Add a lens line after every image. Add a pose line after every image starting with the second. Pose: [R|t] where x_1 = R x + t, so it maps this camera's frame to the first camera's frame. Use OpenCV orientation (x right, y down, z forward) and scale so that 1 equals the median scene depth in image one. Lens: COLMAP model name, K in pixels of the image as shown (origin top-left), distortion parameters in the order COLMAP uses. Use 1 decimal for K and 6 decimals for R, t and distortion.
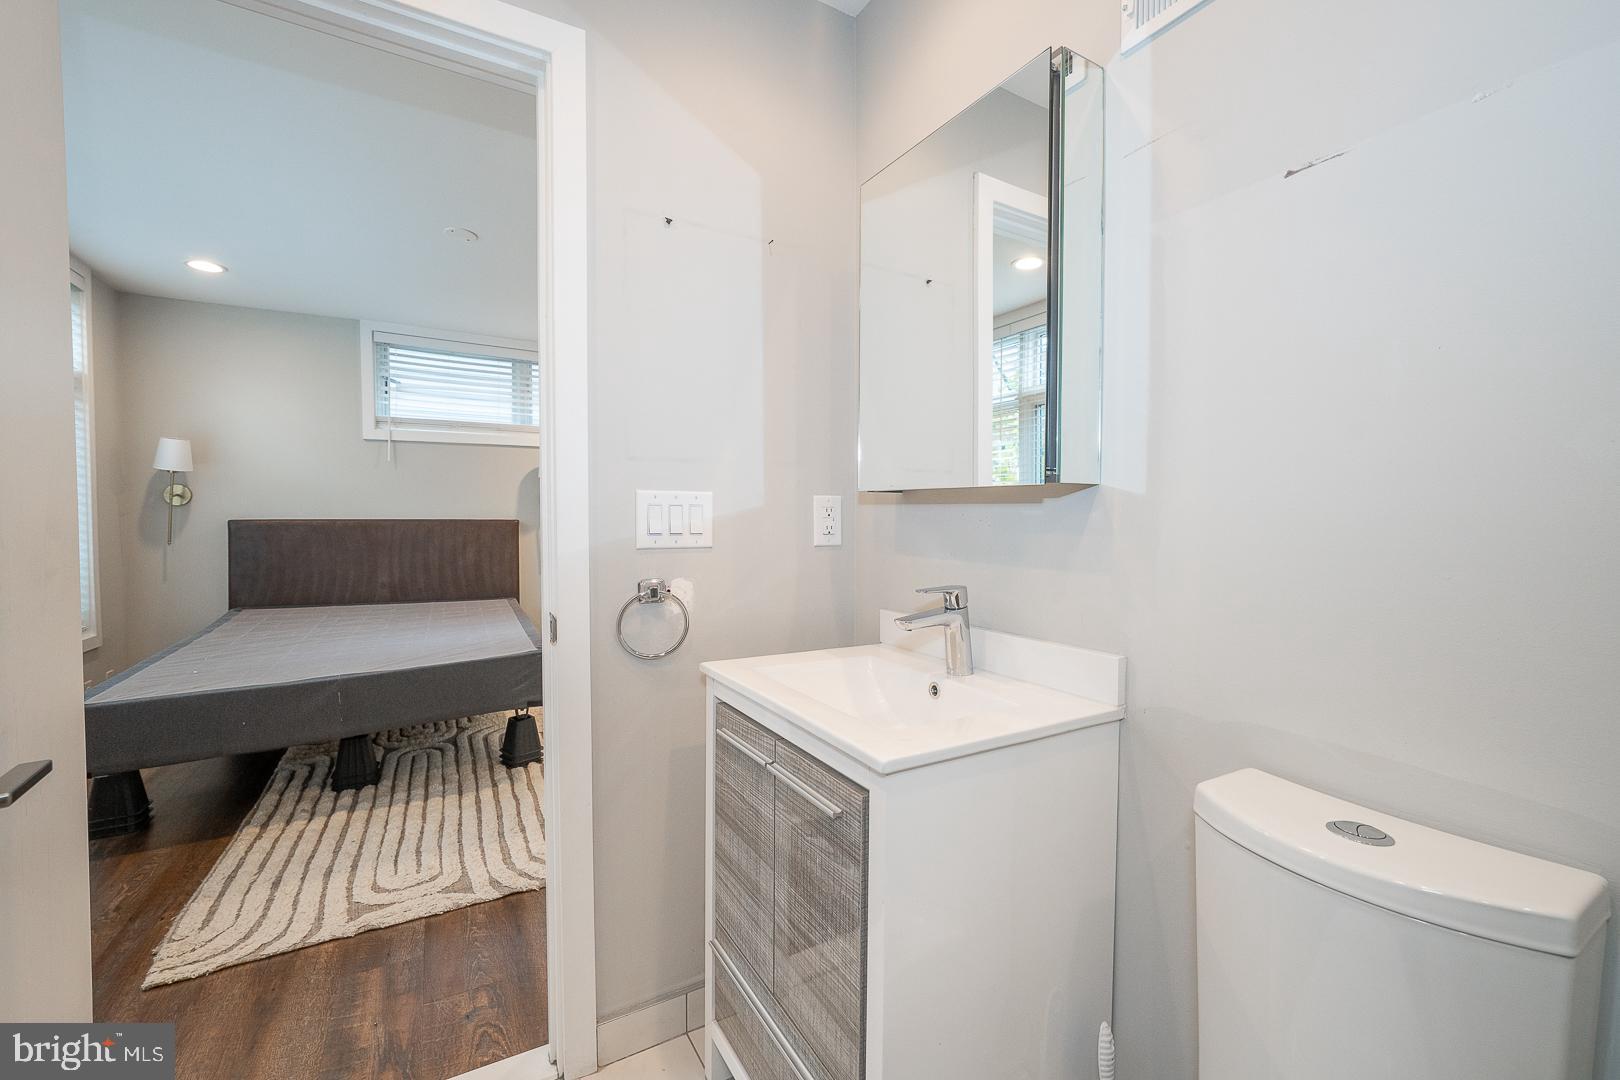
lens RADIAL K [[656.5, 0, 802.7], [0, 656.5, 535.0], [0, 0, 1]] dist [-0.003312, 0.000754]
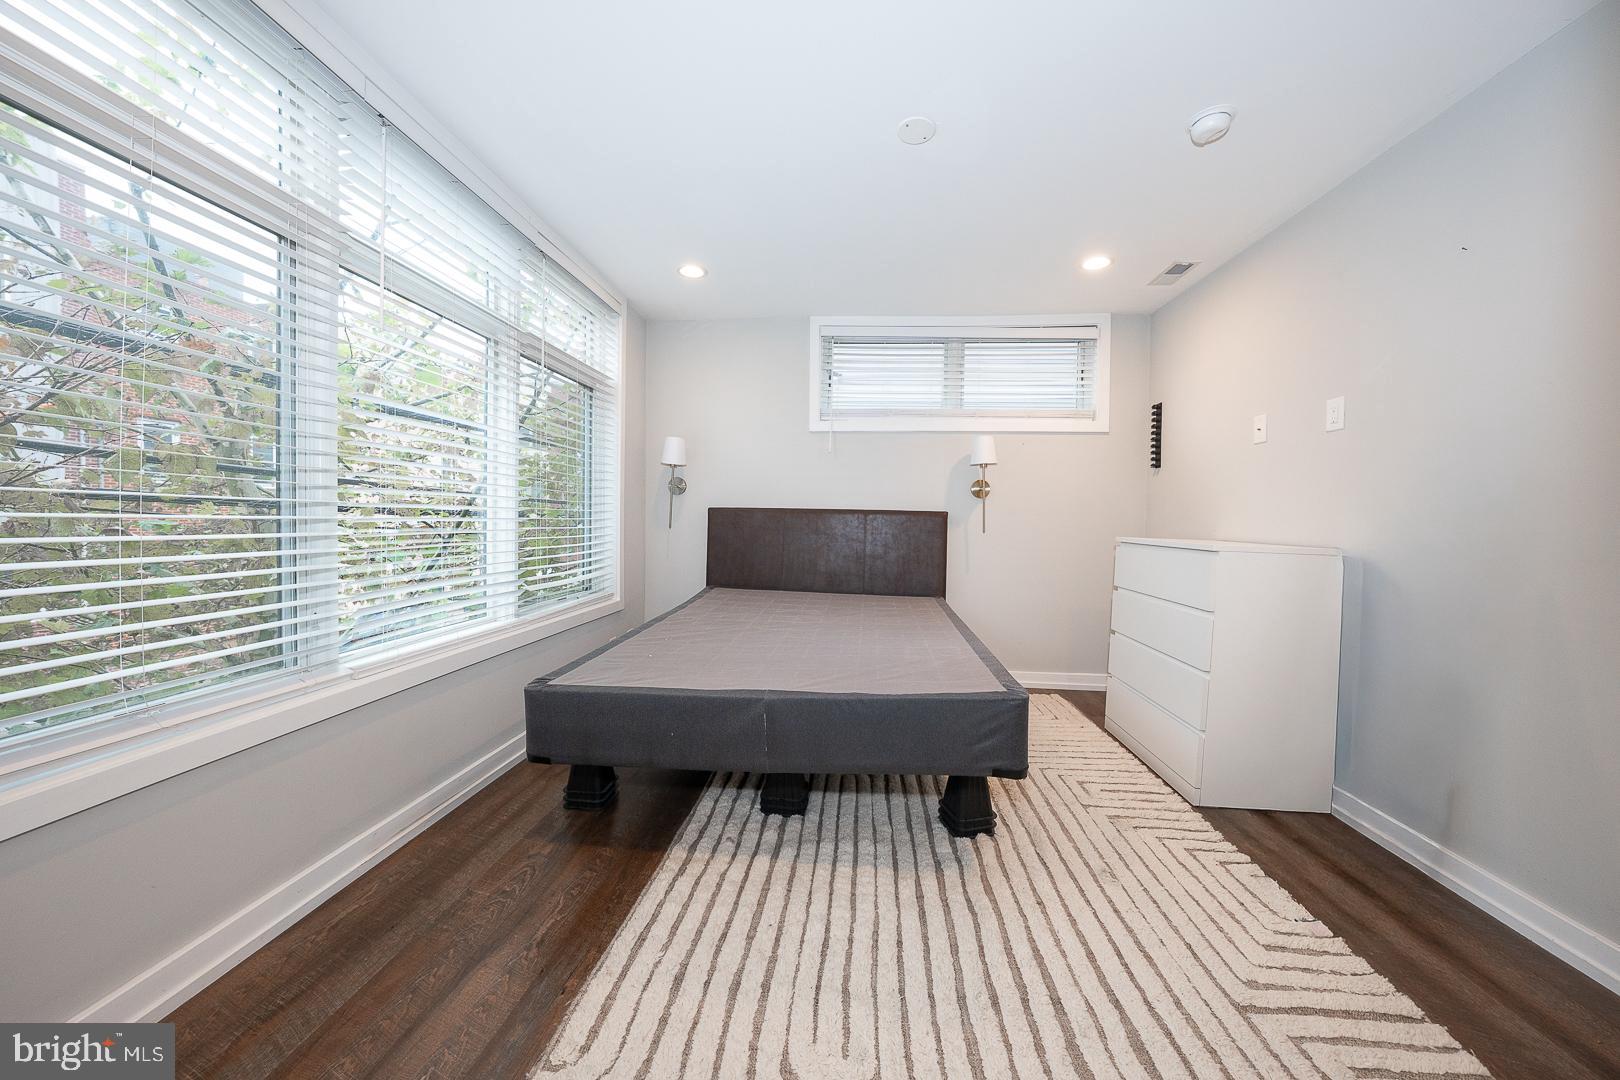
lens RADIAL K [[557.7, 0, 810.2], [0, 557.7, 533.9], [0, 0, 1]] dist [-0.019042, 0.001437]
pose [[0.826376, 0.029838, -0.562328, -0.268371], [-0.032090, 0.999468, 0.005875, 0.017103], [0.562204, 0.013190, 0.826893, 0.435067]]
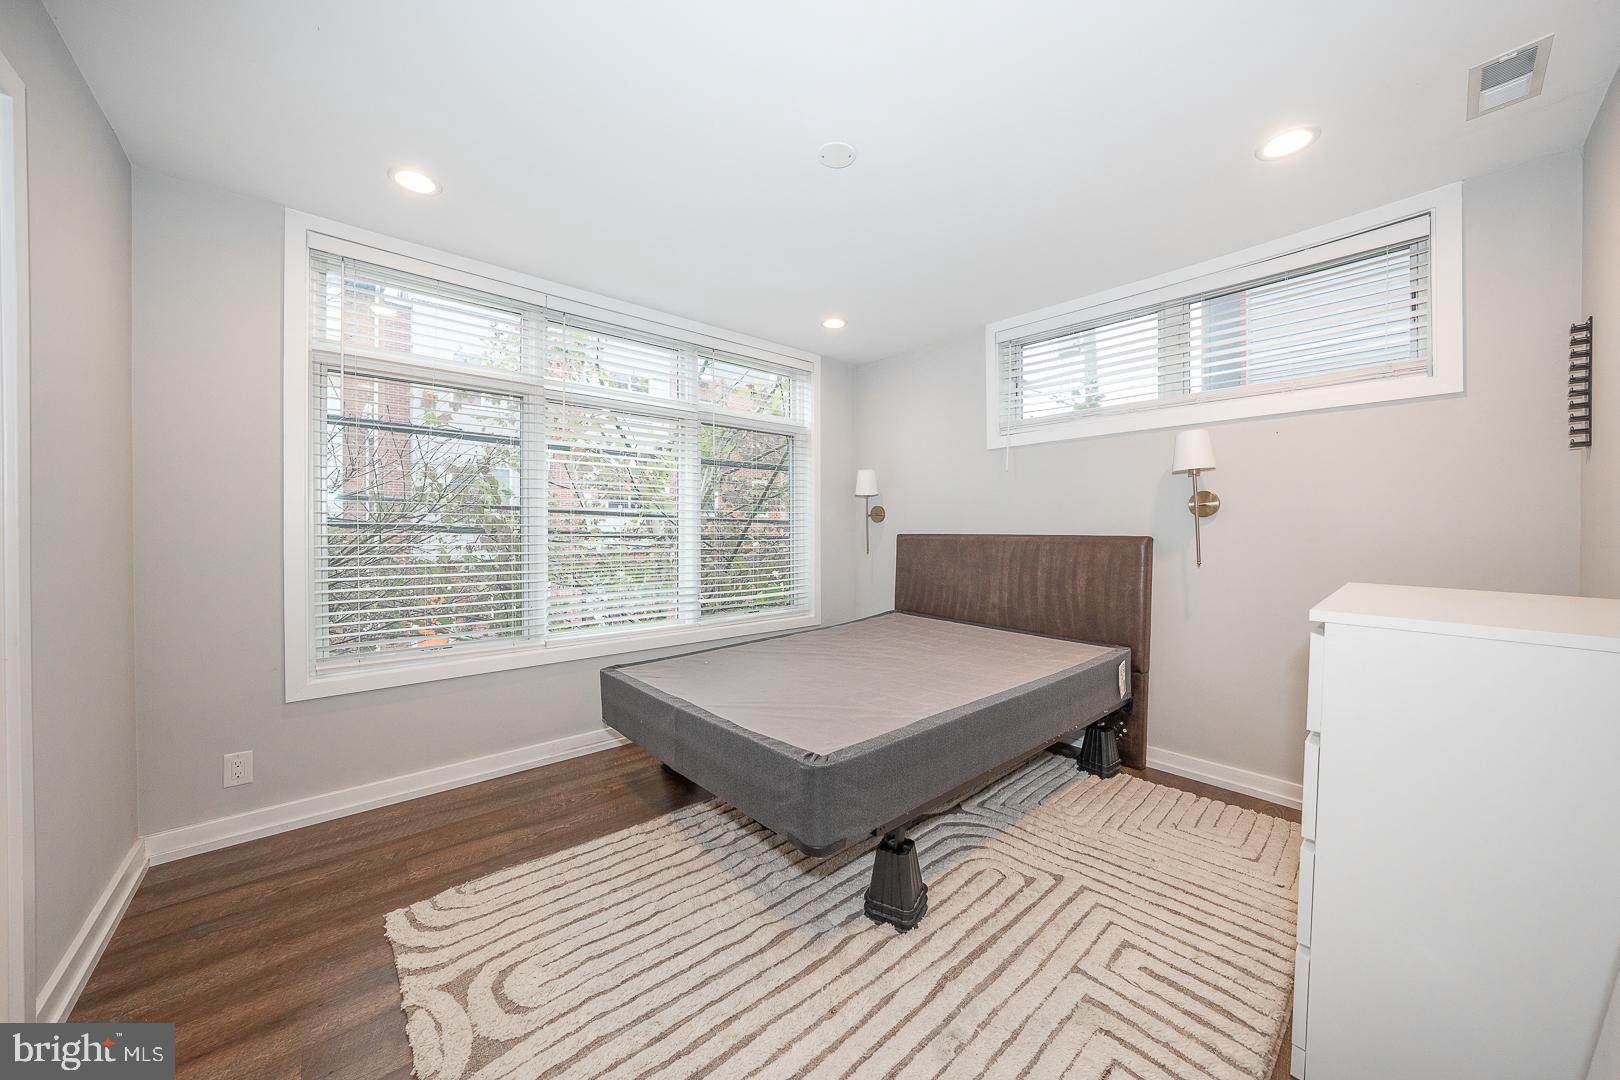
lens RADIAL K [[557.7, 0, 815.6], [0, 557.7, 535.8], [0, 0, 1]] dist [-0.019042, 0.001437]
pose [[0.209555, 0.012708, -0.977714, 0.100525], [-0.023044, 0.999702, 0.008054, -0.035045], [0.977525, 0.020842, 0.209785, 0.933743]]
